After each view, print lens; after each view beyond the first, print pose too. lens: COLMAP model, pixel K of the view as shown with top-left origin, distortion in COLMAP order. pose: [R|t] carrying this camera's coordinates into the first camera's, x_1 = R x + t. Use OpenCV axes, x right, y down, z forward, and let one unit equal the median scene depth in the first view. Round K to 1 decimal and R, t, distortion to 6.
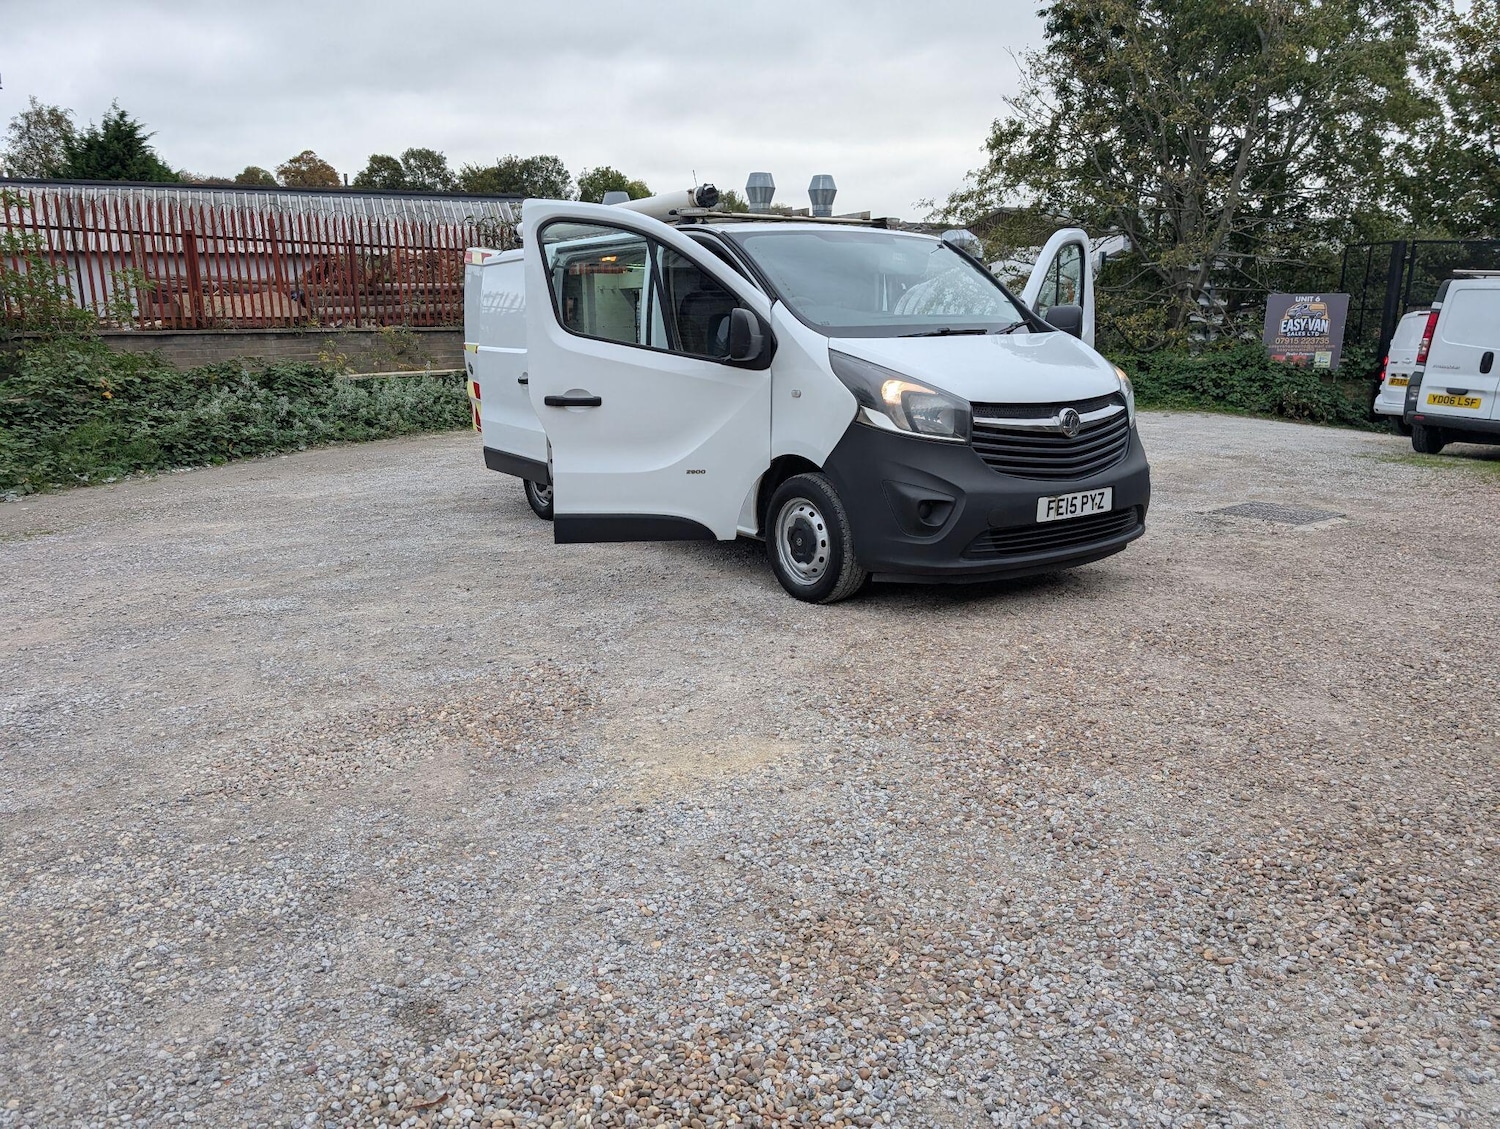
lens RADIAL K [[1105.5, 0, 741.2], [0, 1105.5, 593.7], [0, 0, 1]] dist [0.024716, -0.016659]
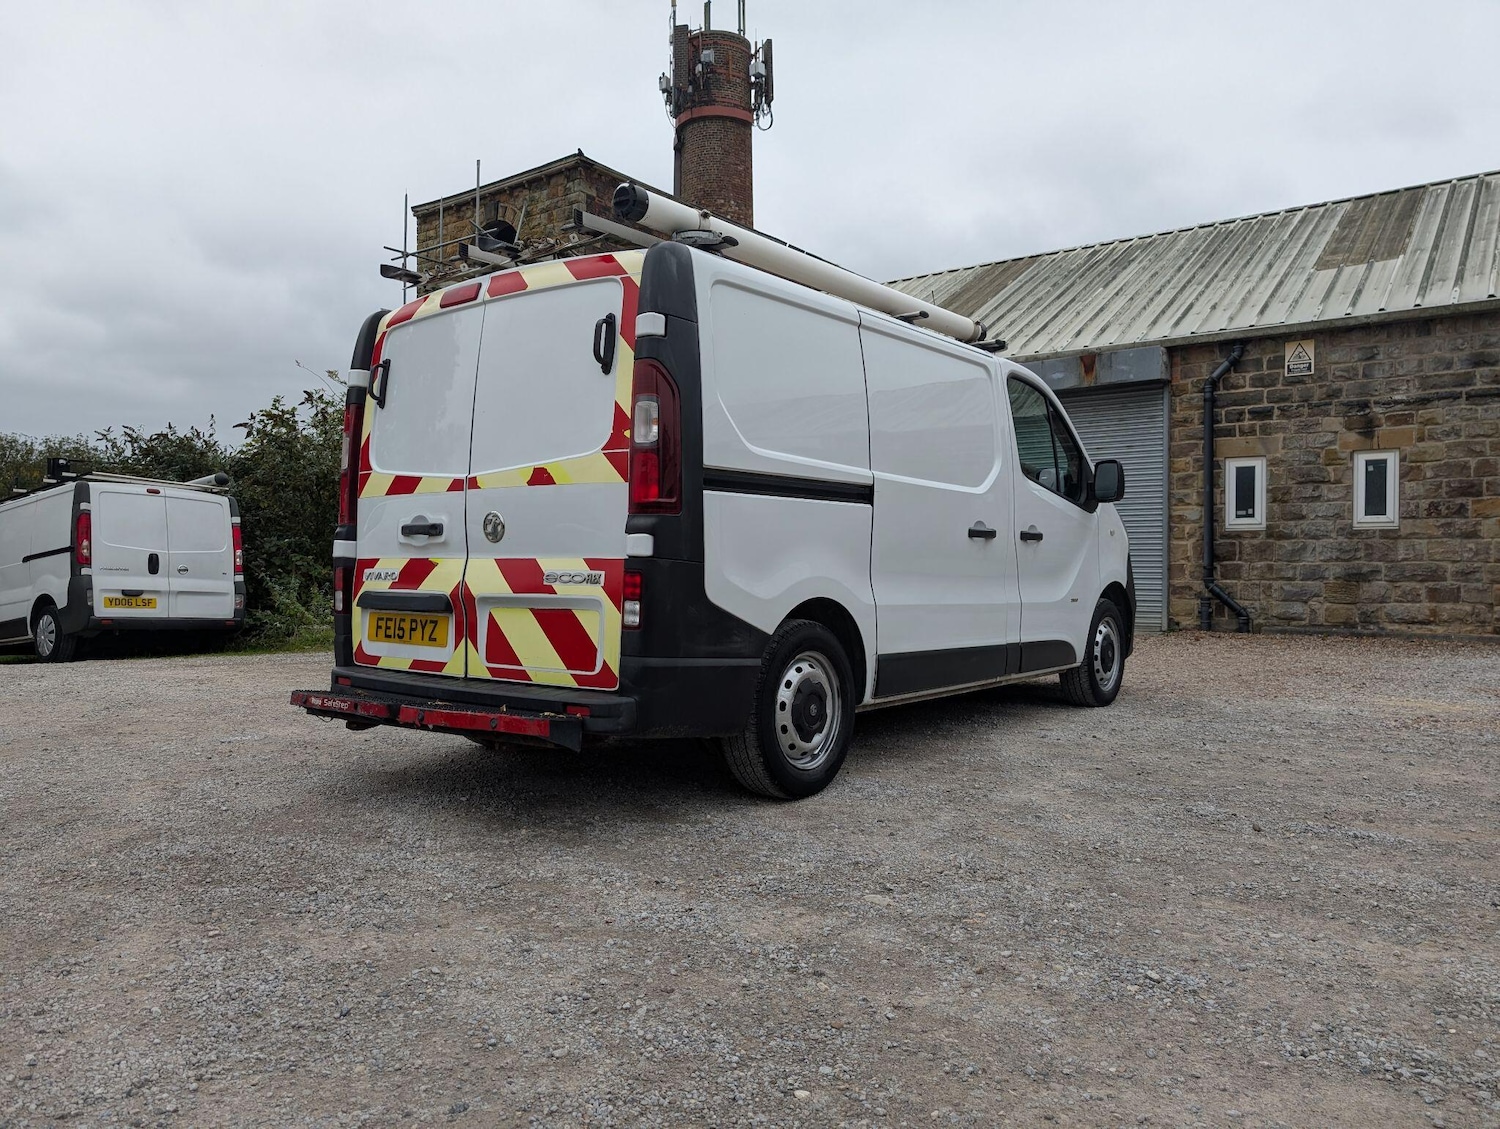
lens RADIAL K [[1081.4, 0, 745.9], [0, 1081.4, 570.3], [0, 0, 1]] dist [0.017433, -0.003441]
pose [[-0.291172, 0.005980, 0.956652, -0.312467], [0.230257, 0.971022, 0.064013, -0.098732], [-0.928547, 0.238915, -0.284112, 0.547759]]
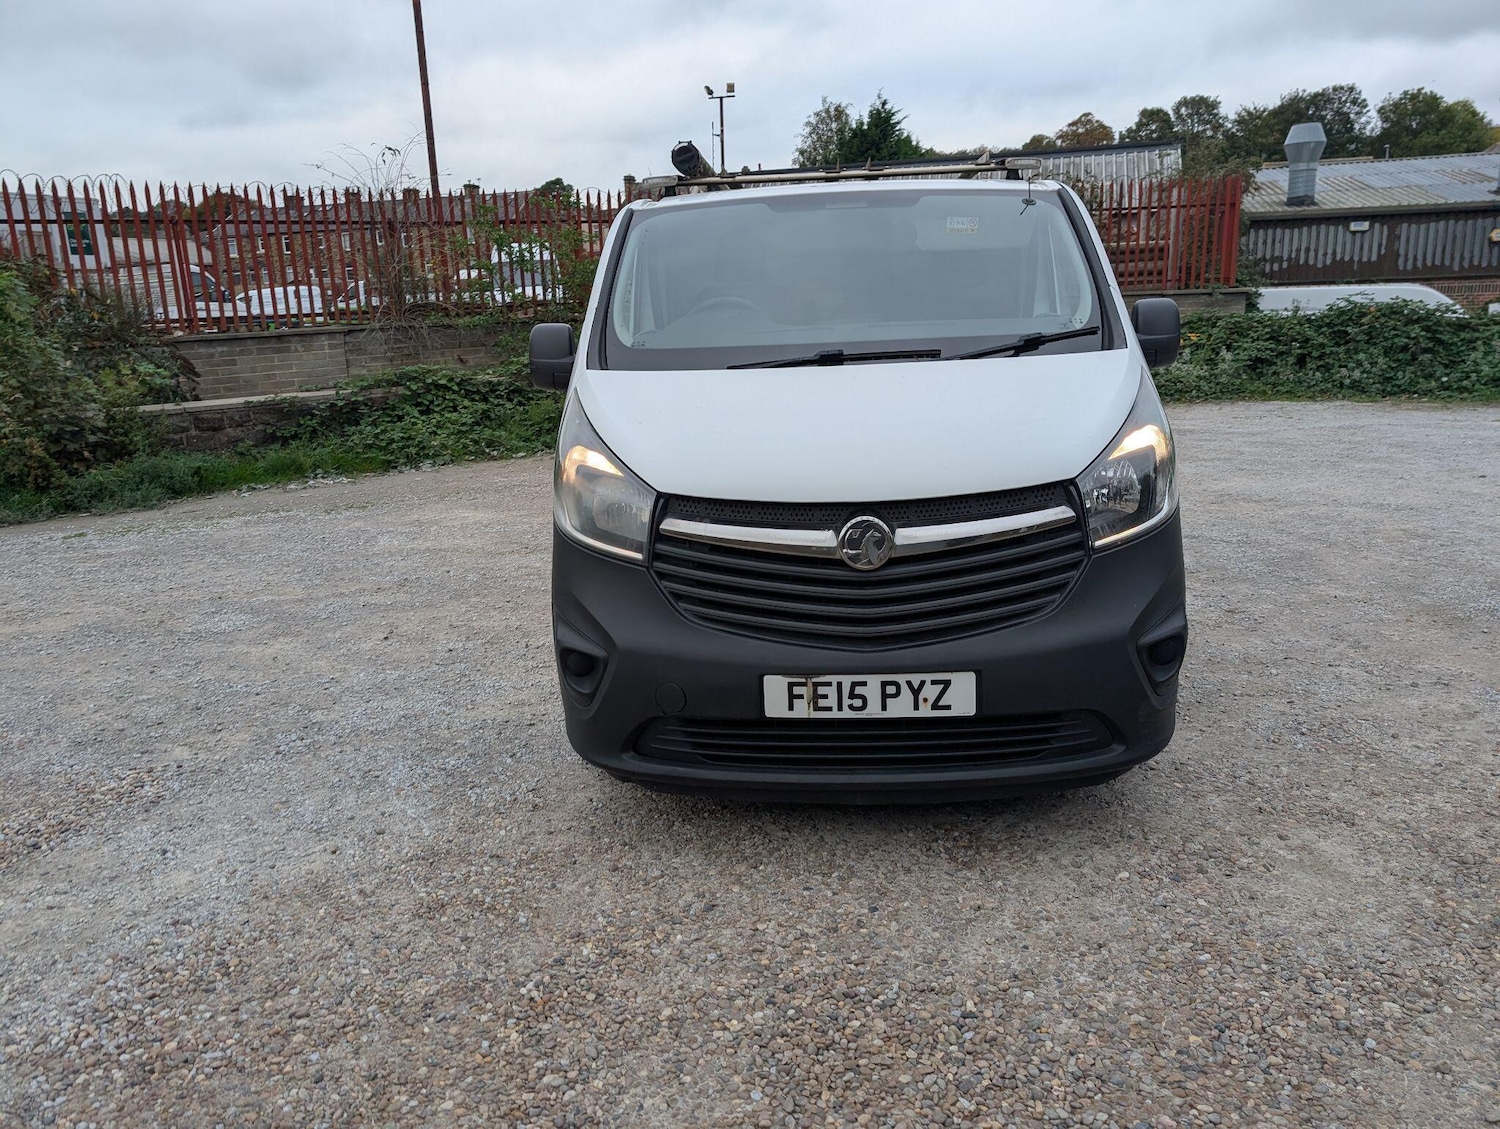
lens RADIAL K [[1102.7, 0, 756.3], [0, 1102.7, 548.1], [0, 0, 1]] dist [0.023462, -0.007380]
pose [[0.789565, 0.120120, -0.601795, 0.175720], [-0.120290, 0.991926, 0.040168, -0.051009], [0.601761, 0.040675, 0.797640, 0.168280]]
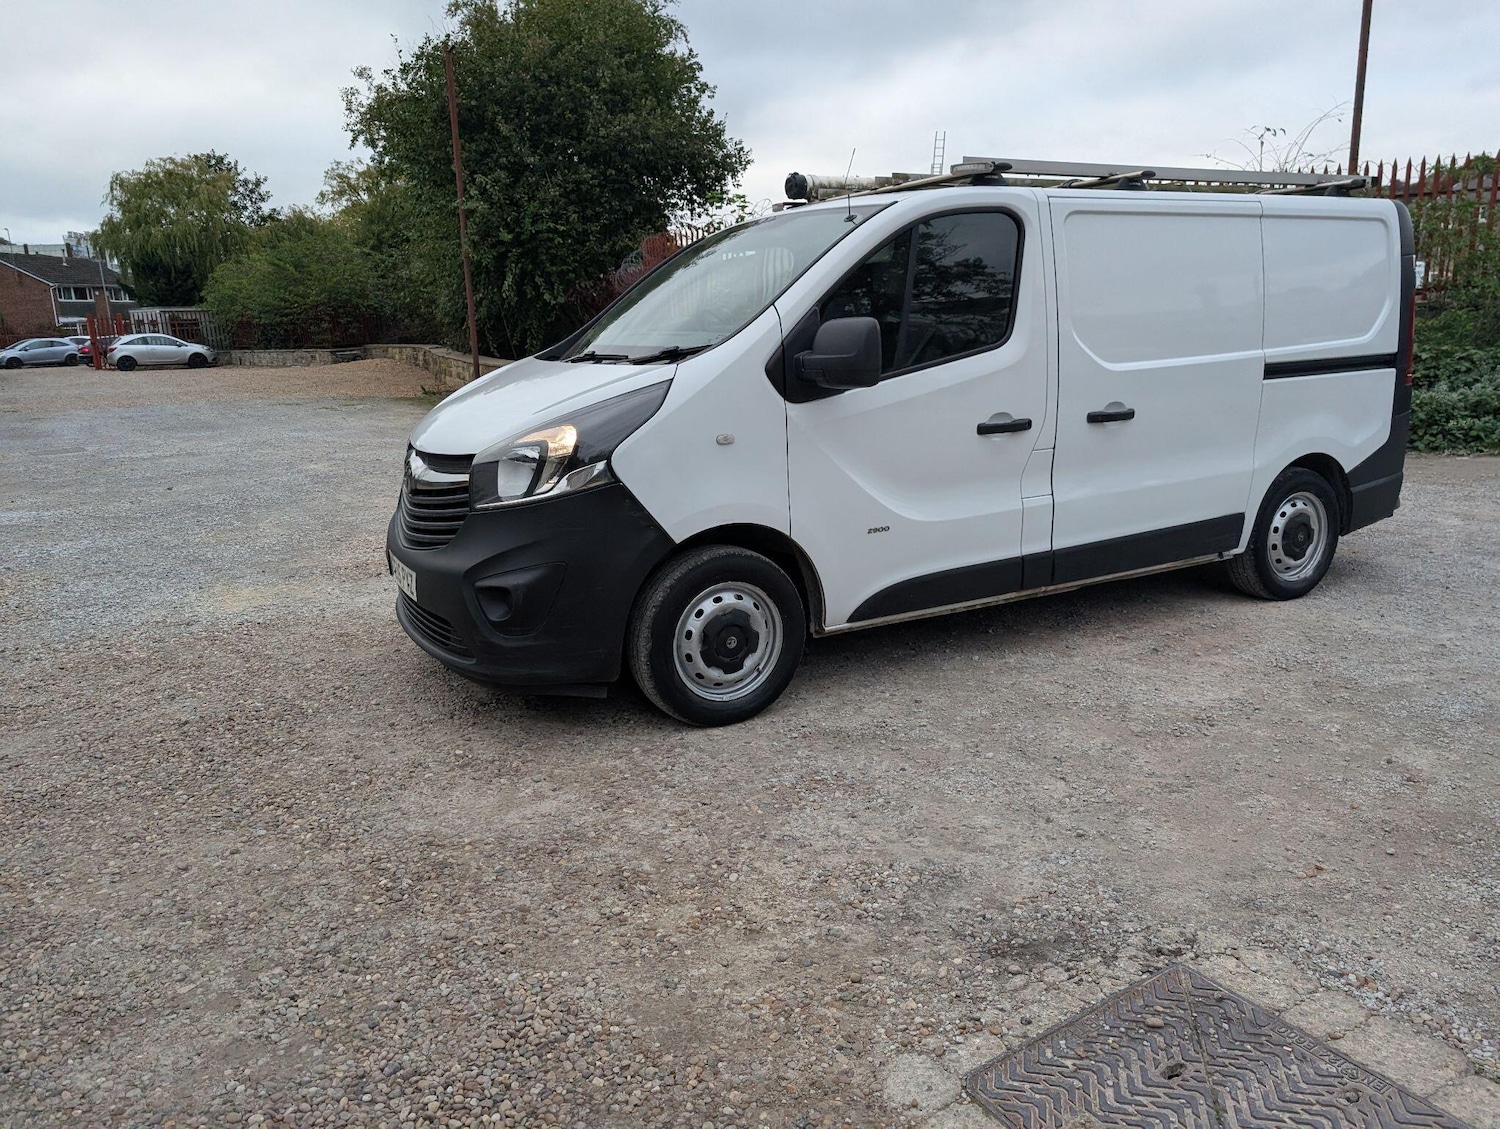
lens RADIAL K [[1081.4, 0, 745.9], [0, 1081.4, 570.3], [0, 0, 1]] dist [0.017433, -0.003441]
pose [[-0.121888, 0.244513, -0.961955, 0.322793], [-0.206062, 0.941830, 0.265508, -0.108073], [0.970918, 0.230585, -0.064413, 0.401283]]
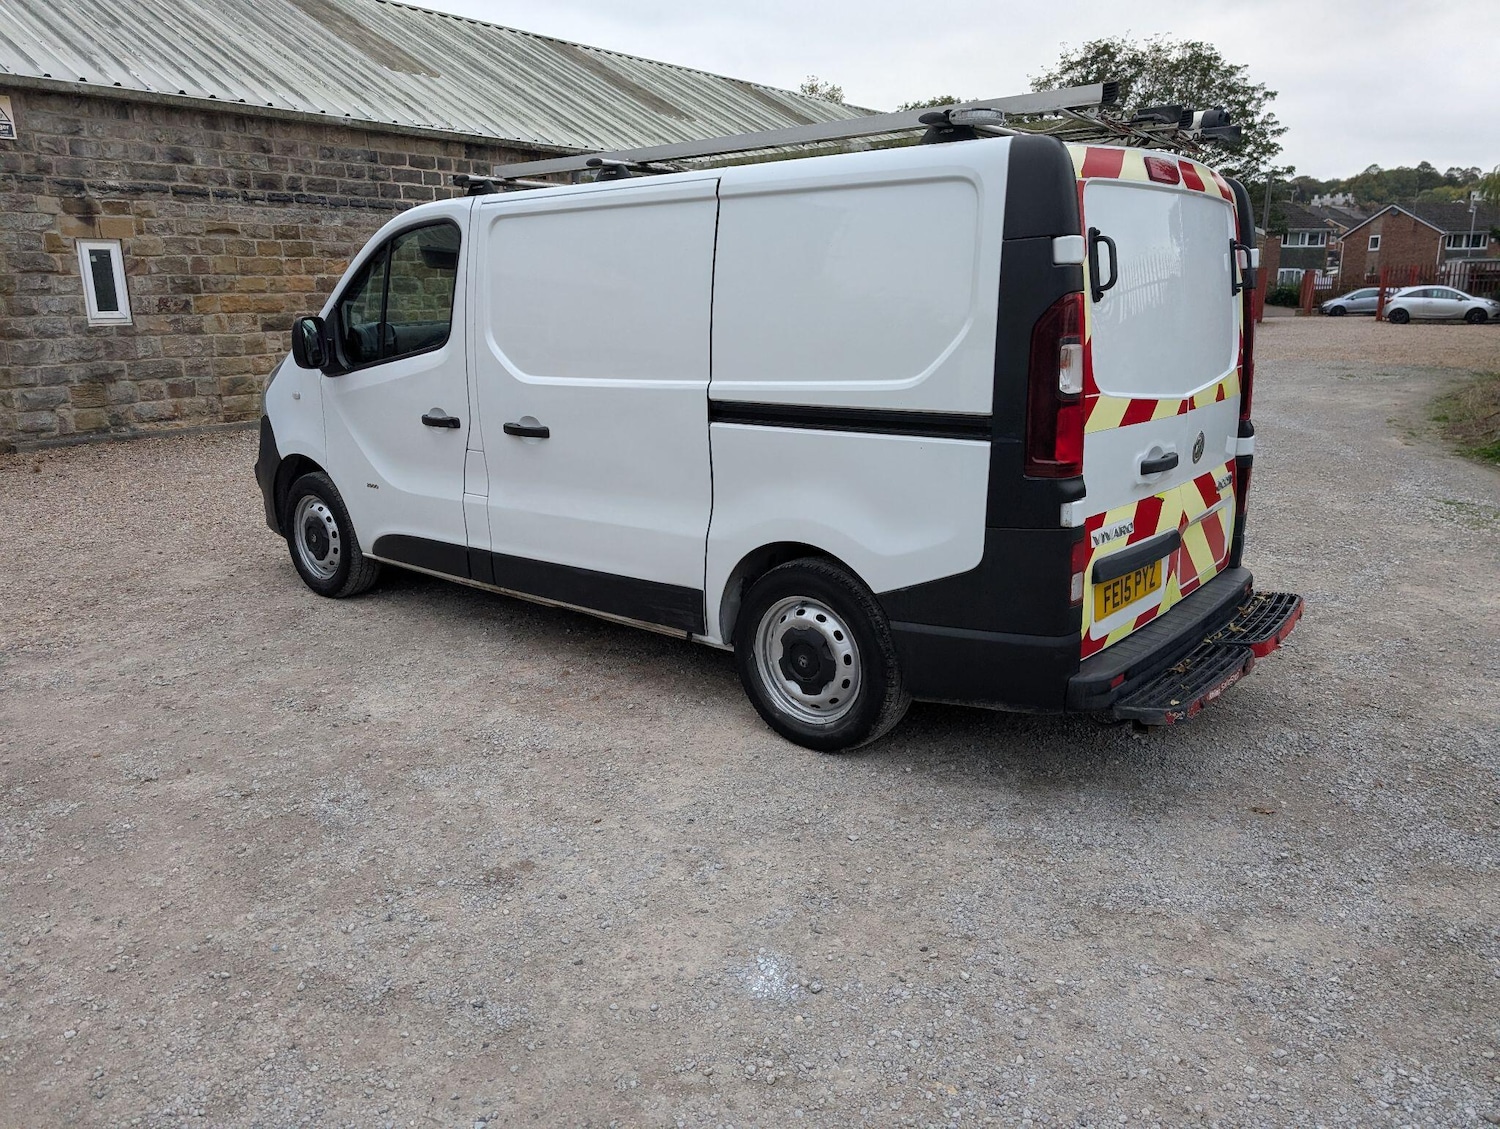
lens RADIAL K [[1075.7, 0, 727.3], [0, 1075.7, 563.5], [0, 0, 1]] dist [0.021780, -0.008762]
pose [[-0.966782, 0.087358, -0.240213, 0.064320], [-0.034916, 0.885838, 0.462679, -0.181812], [0.253208, 0.455697, -0.853362, 0.702830]]
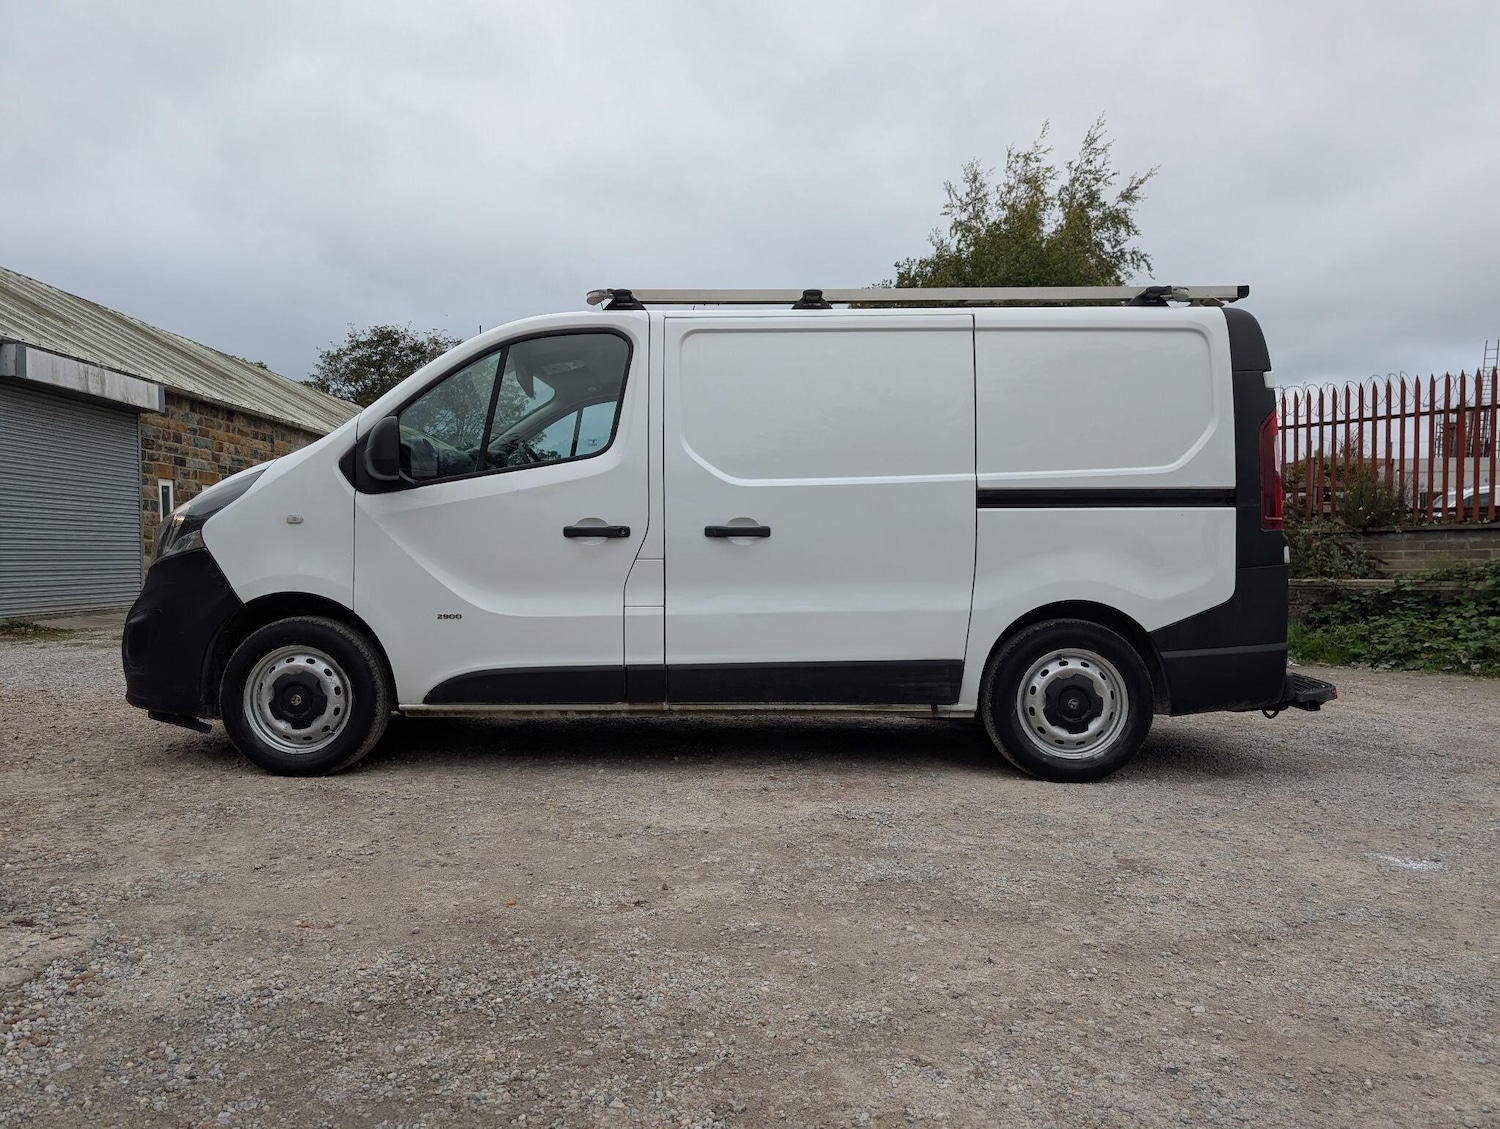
lens RADIAL K [[1075.5, 0, 738.6], [0, 1075.5, 584.5], [0, 0, 1]] dist [0.017777, -0.006990]
pose [[-0.598614, 0.032829, -0.800365, 0.249033], [-0.184811, 0.966544, 0.177871, -0.124410], [0.779427, 0.254392, -0.572519, 0.610364]]
